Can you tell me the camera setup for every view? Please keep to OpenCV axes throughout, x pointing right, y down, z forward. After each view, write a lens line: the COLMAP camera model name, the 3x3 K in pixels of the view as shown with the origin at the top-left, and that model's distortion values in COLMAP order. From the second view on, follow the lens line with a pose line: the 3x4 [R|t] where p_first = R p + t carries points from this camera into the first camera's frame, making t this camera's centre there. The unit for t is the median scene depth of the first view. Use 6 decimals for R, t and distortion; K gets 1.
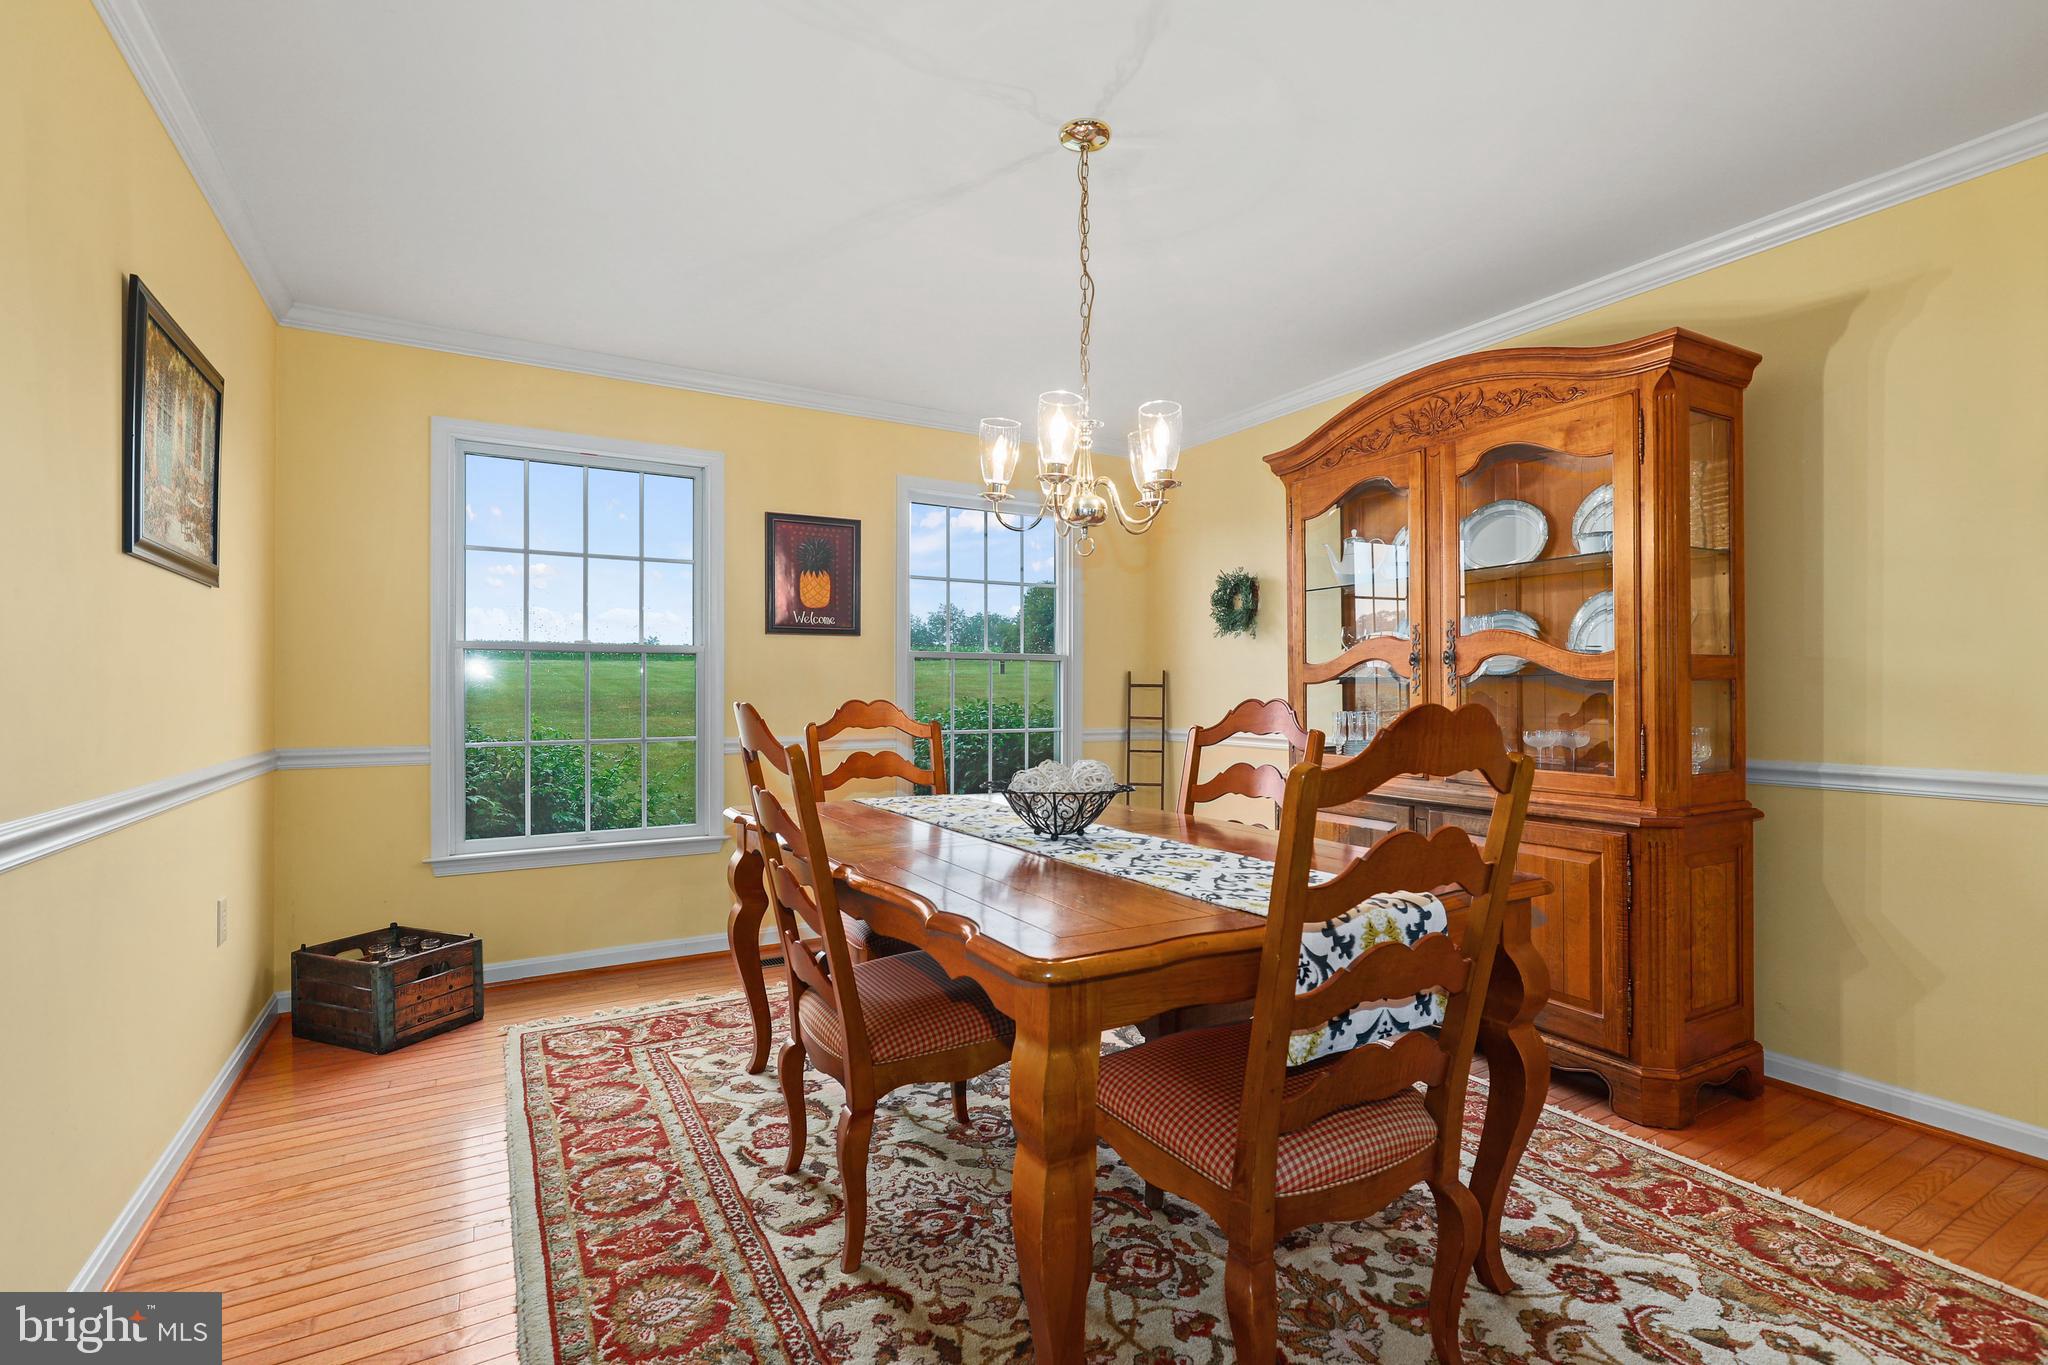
lens RADIAL K [[936.3, 0, 1037.2], [0, 936.3, 690.5], [0, 0, 1]] dist [-0.001566, 0.001356]
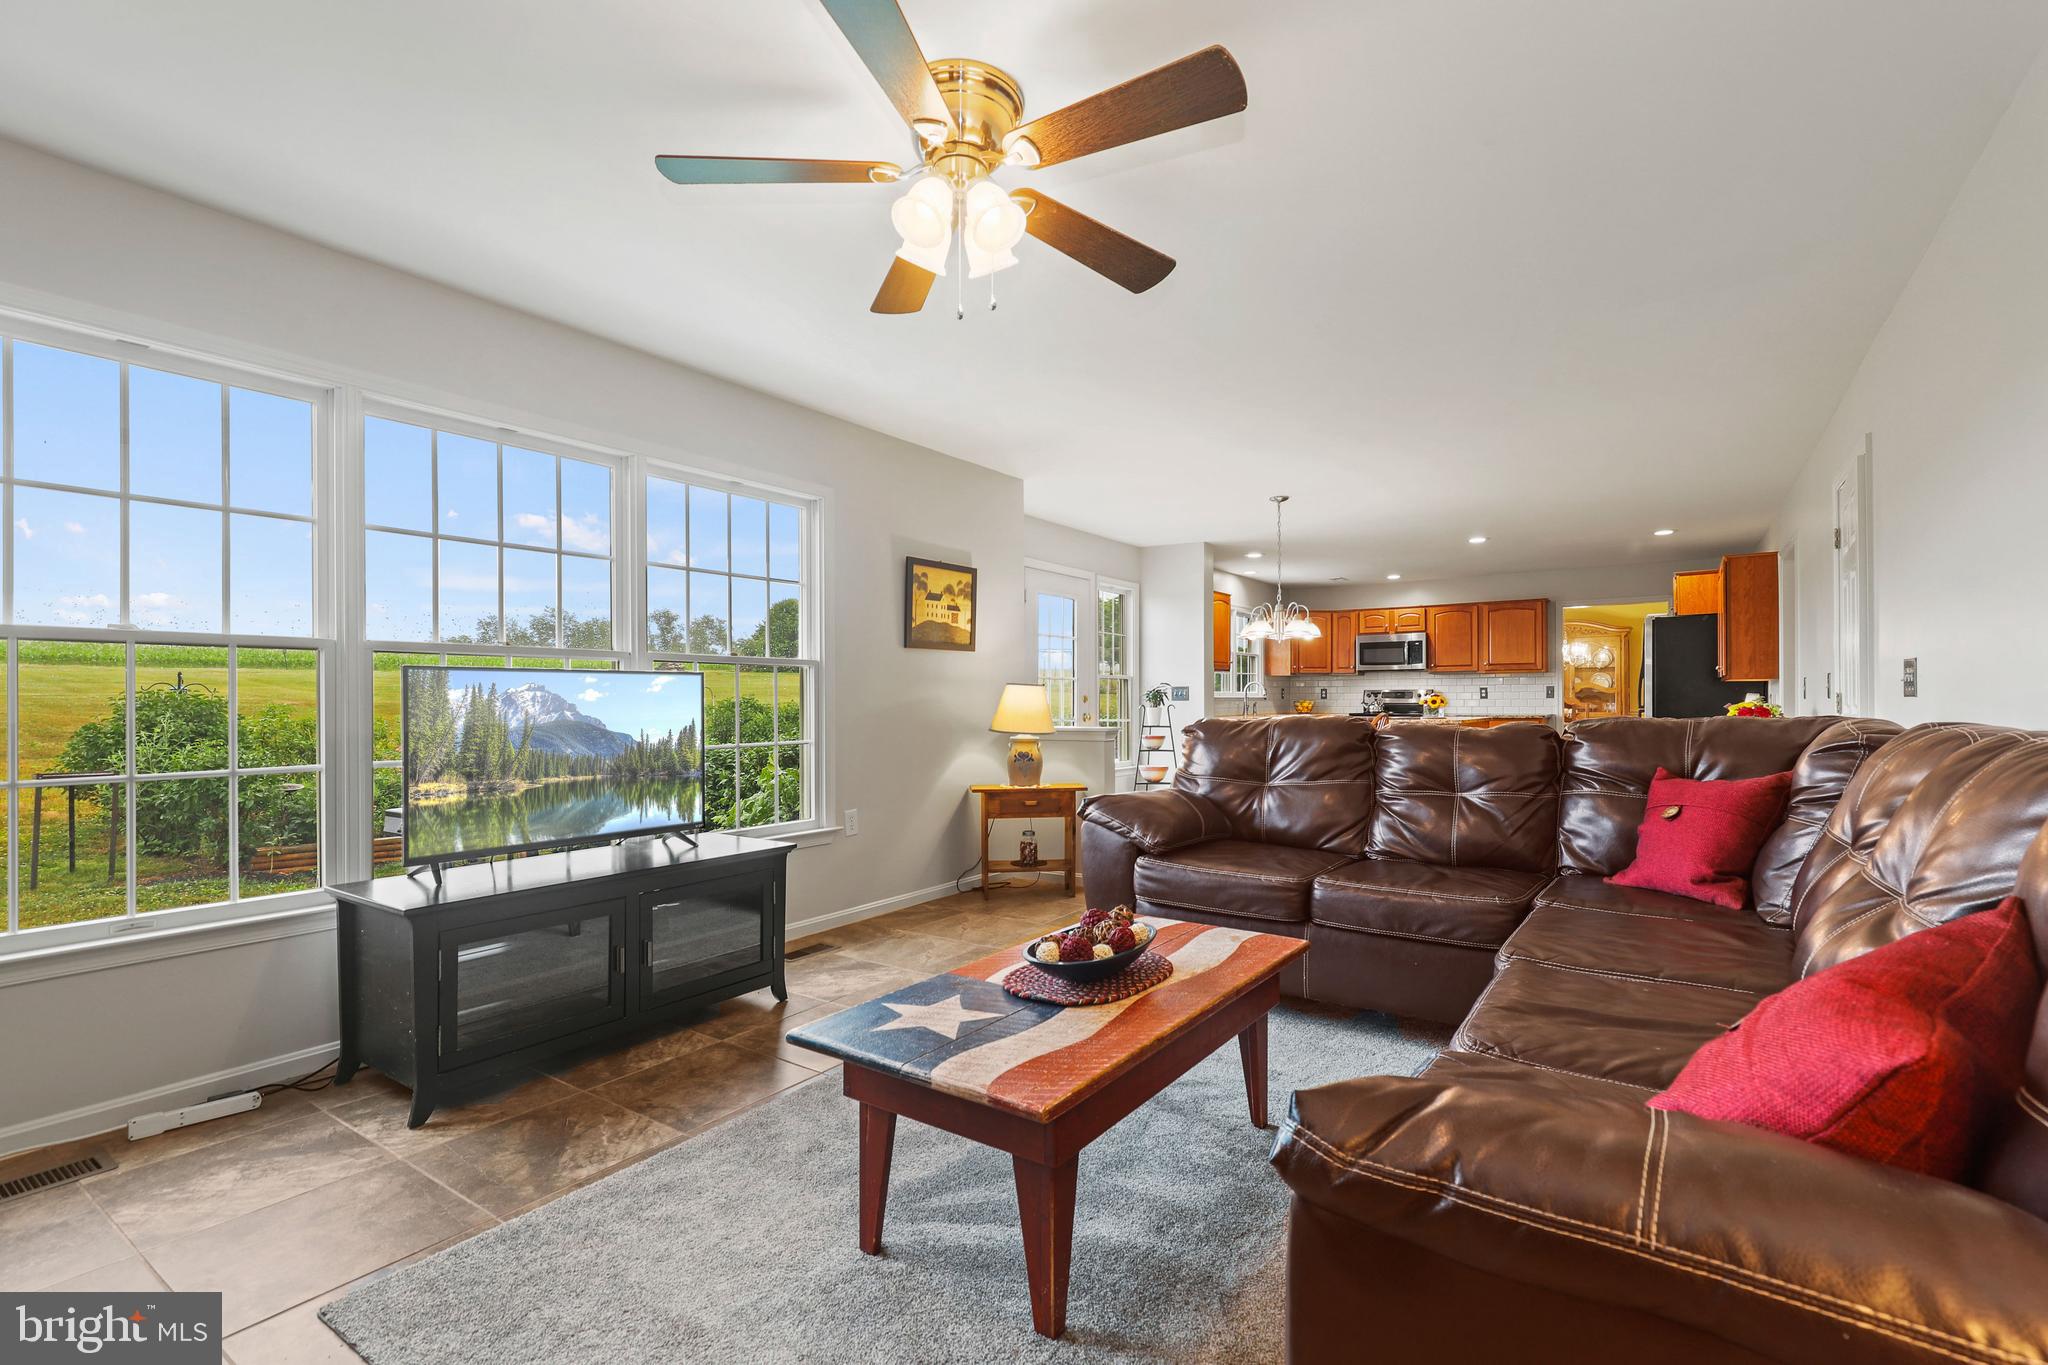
lens RADIAL K [[936.3, 0, 1036.0], [0, 936.3, 695.2], [0, 0, 1]] dist [-0.001566, 0.001356]
pose [[0.905377, -0.001016, 0.424608, -4.418768], [0.003467, 0.999981, -0.005000, 0.013178], [-0.424595, 0.006000, 0.905364, -2.262307]]
